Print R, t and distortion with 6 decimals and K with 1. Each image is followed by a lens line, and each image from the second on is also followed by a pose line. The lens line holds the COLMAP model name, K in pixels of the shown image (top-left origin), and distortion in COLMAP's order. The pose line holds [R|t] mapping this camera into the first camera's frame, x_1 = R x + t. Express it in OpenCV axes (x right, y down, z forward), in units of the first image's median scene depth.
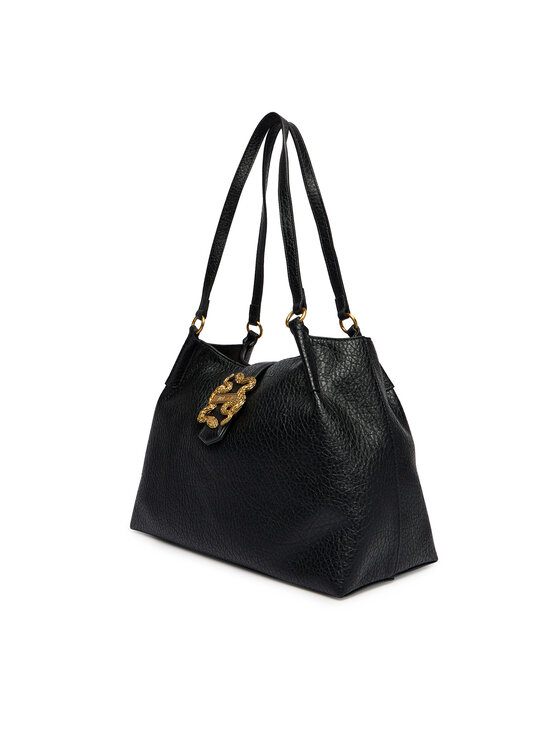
lens RADIAL K [[769.5, 0, 280.0], [0, 769.5, 373.0], [0, 0, 1]] dist [-0.001859, 0.001117]
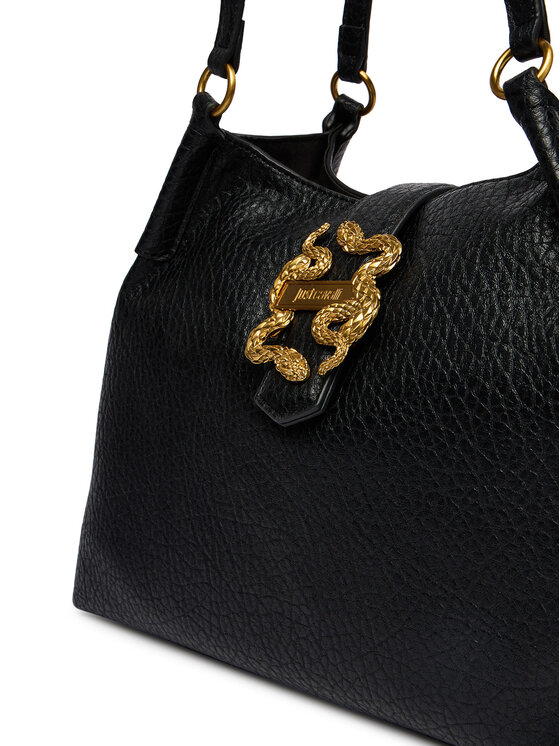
lens RADIAL K [[1205.8, 0, 280.0], [0, 1205.8, 373.0], [0, 0, 1]] dist [-0.047925, 0.060647]
pose [[0.994794, -0.062038, 0.080850, -0.137772], [0.042140, 0.972766, 0.227928, -0.063938], [-0.092788, -0.223335, 0.970315, 0.424291]]
